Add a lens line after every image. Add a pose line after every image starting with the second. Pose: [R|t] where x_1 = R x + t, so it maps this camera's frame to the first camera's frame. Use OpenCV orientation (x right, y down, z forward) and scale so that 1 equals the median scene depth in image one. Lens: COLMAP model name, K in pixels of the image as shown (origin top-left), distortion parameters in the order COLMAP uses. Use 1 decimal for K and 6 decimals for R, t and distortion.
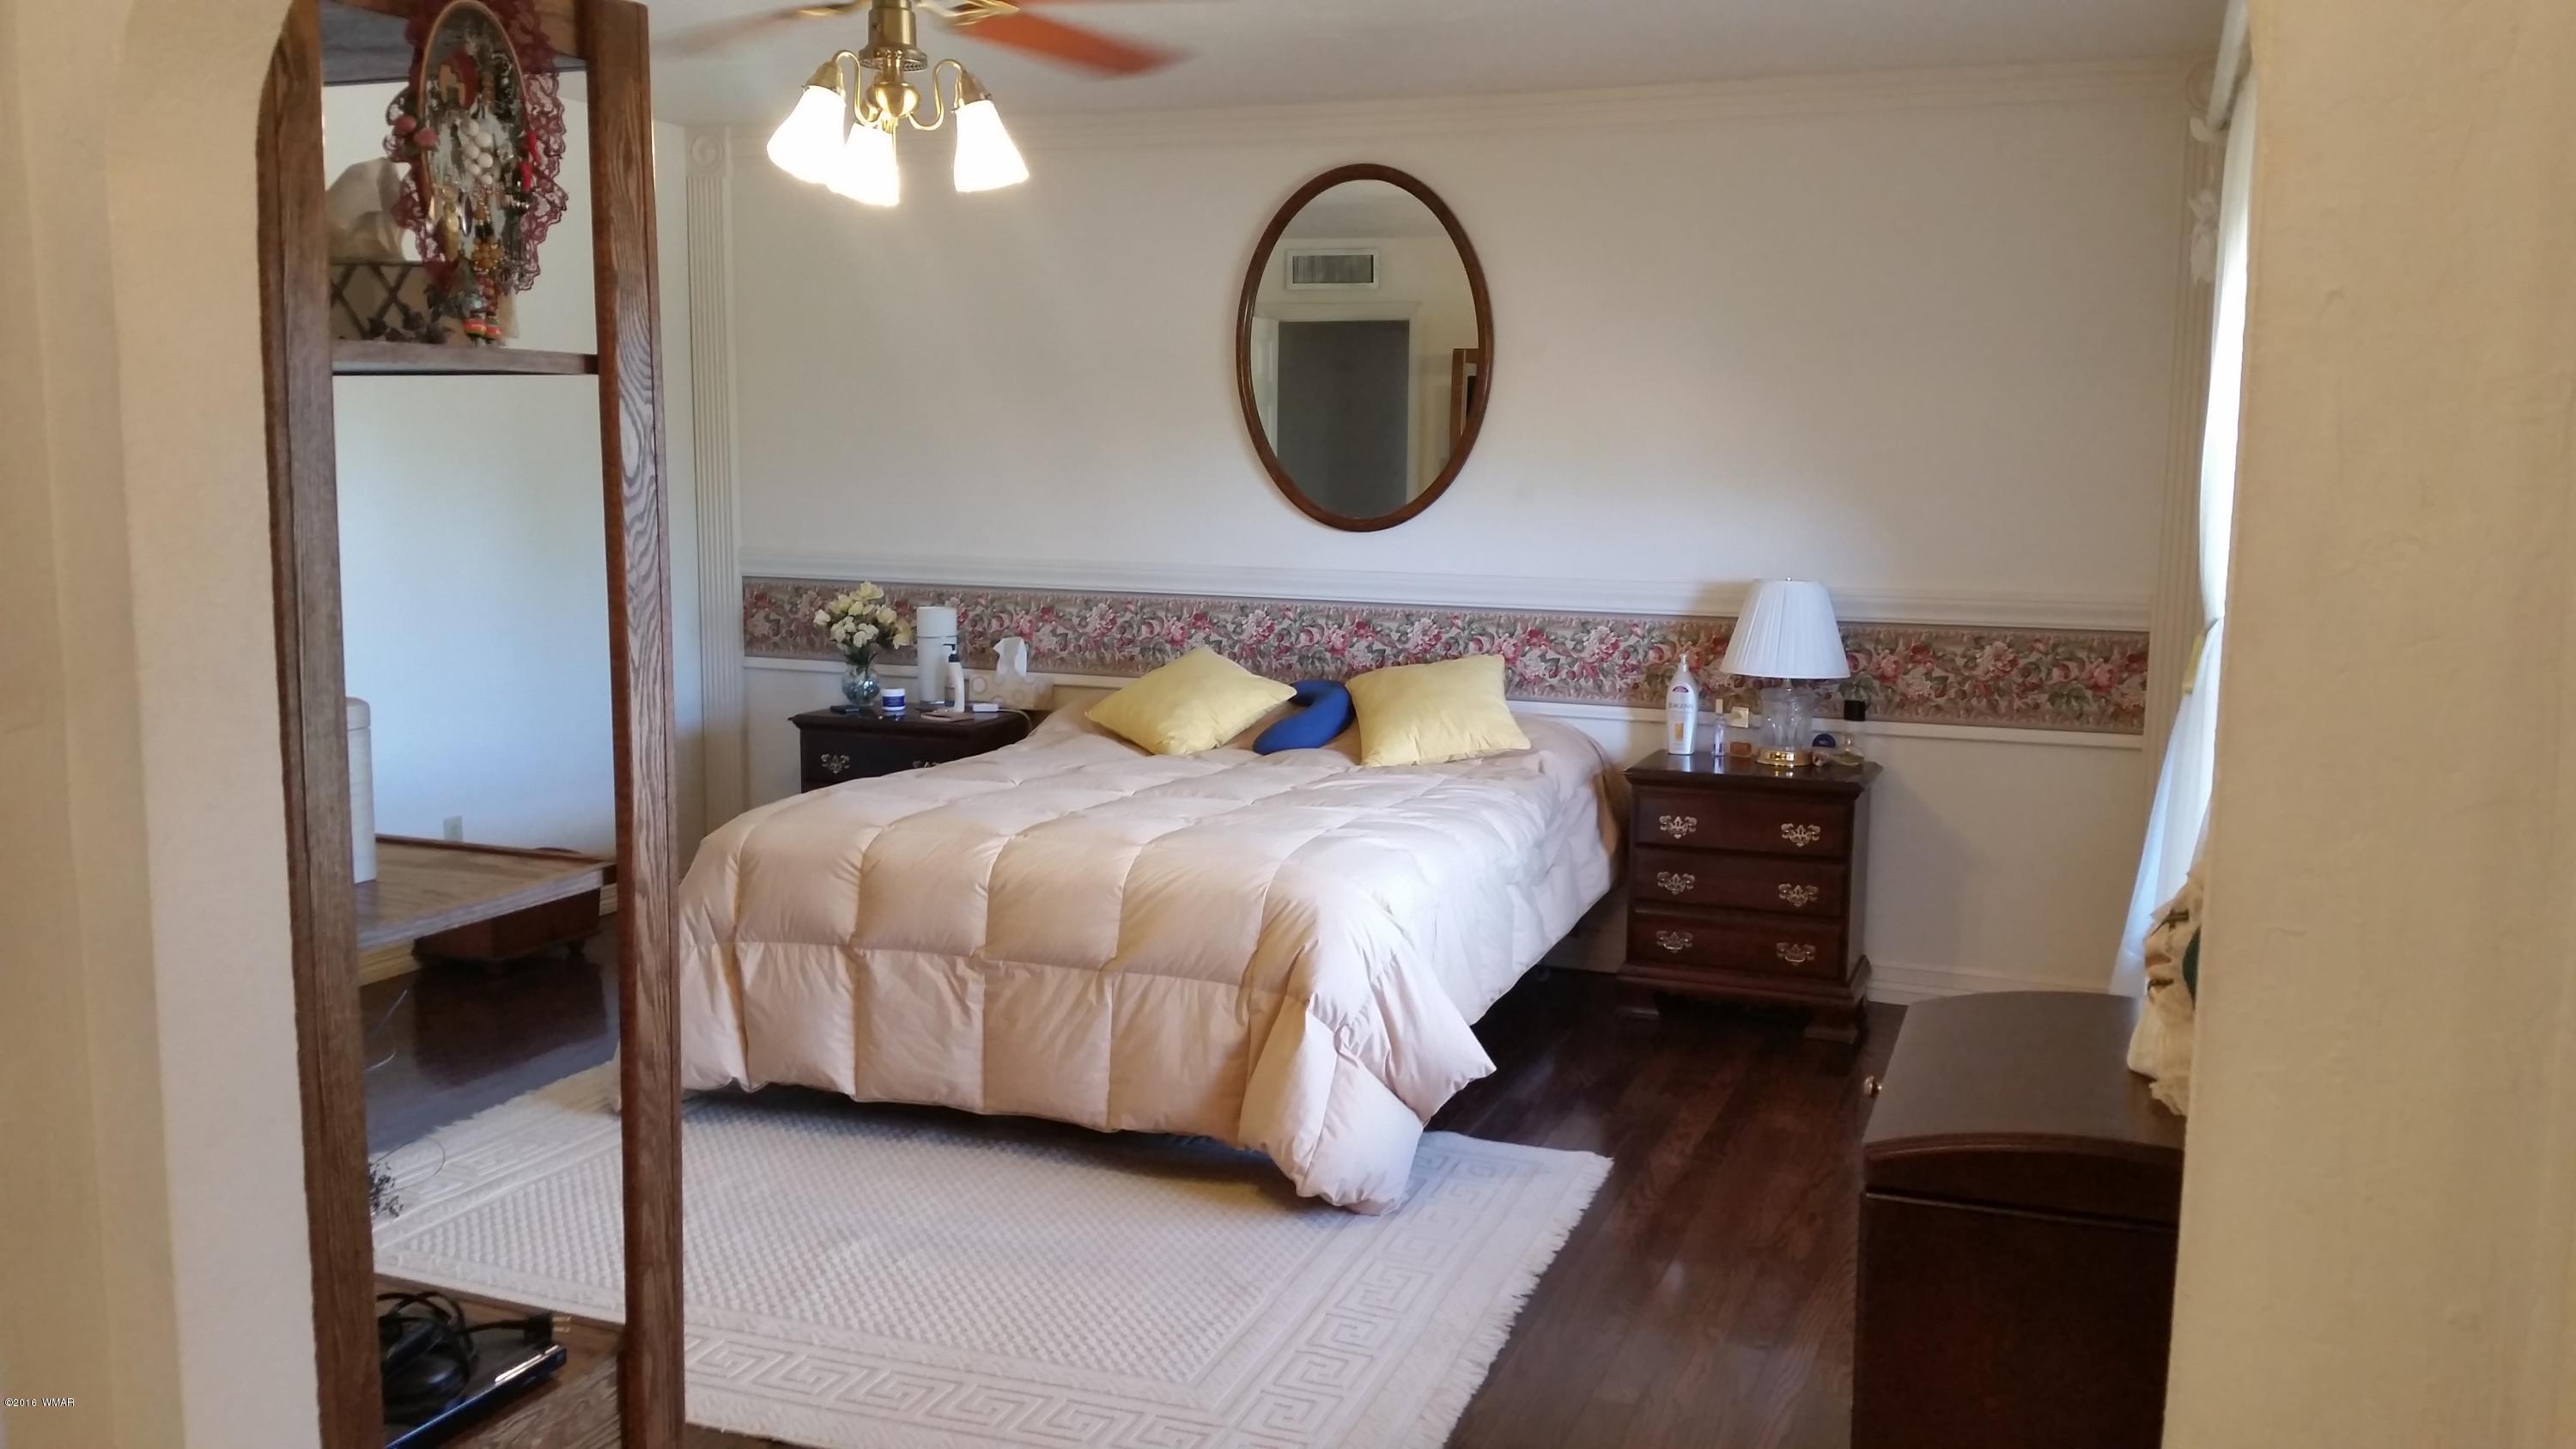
lens RADIAL K [[2110.2, 0, 1288.0], [0, 2110.2, 724.5], [0, 0, 1]] dist [0.197913, -0.438216]
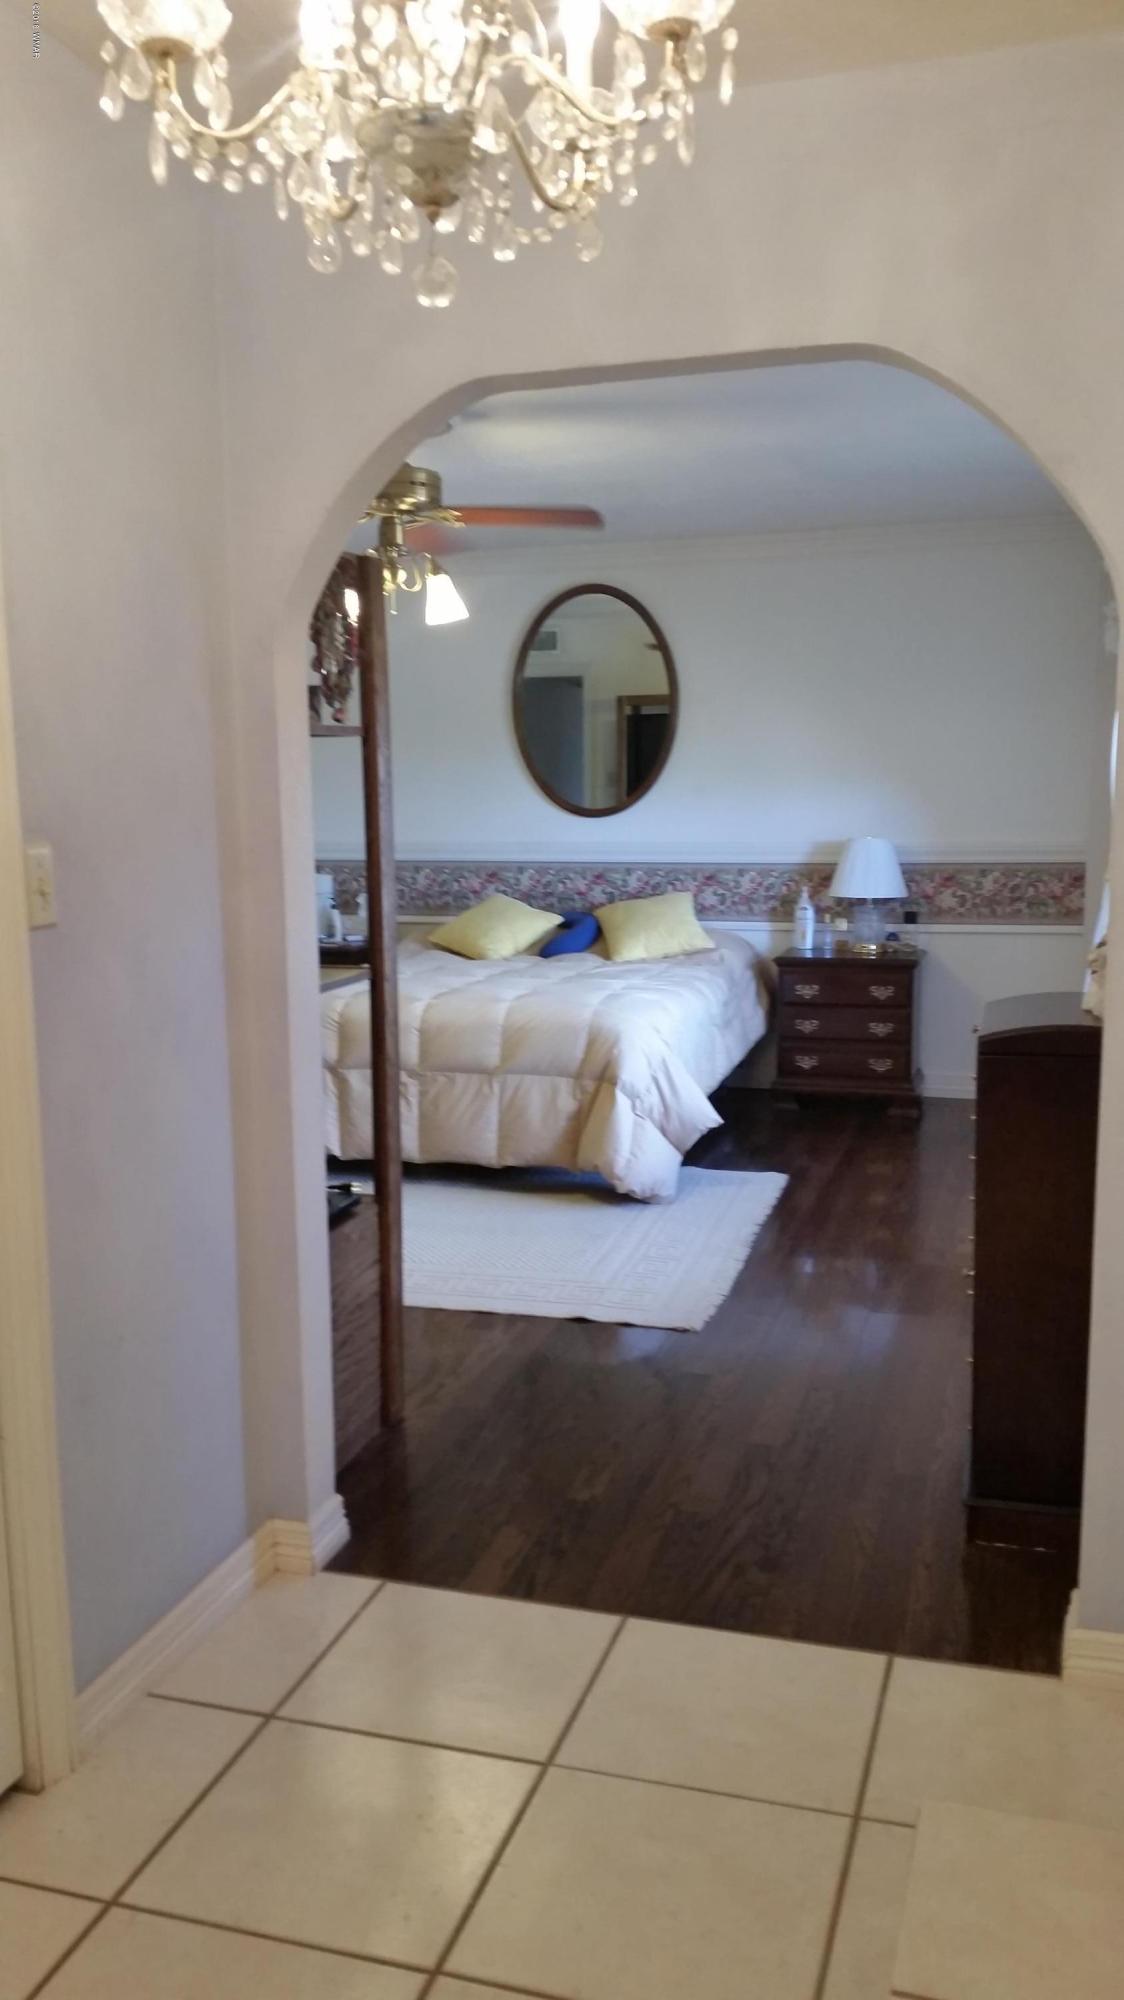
lens RADIAL K [[1638.1, 0, 544.0], [0, 1638.1, 1001.3], [0, 0, 1]] dist [0.197913, -0.438216]
pose [[0.997323, -0.034158, 0.064661, -0.098527], [0.033383, 0.999358, 0.013022, 0.031963], [-0.065064, -0.010828, 0.997822, -0.244553]]
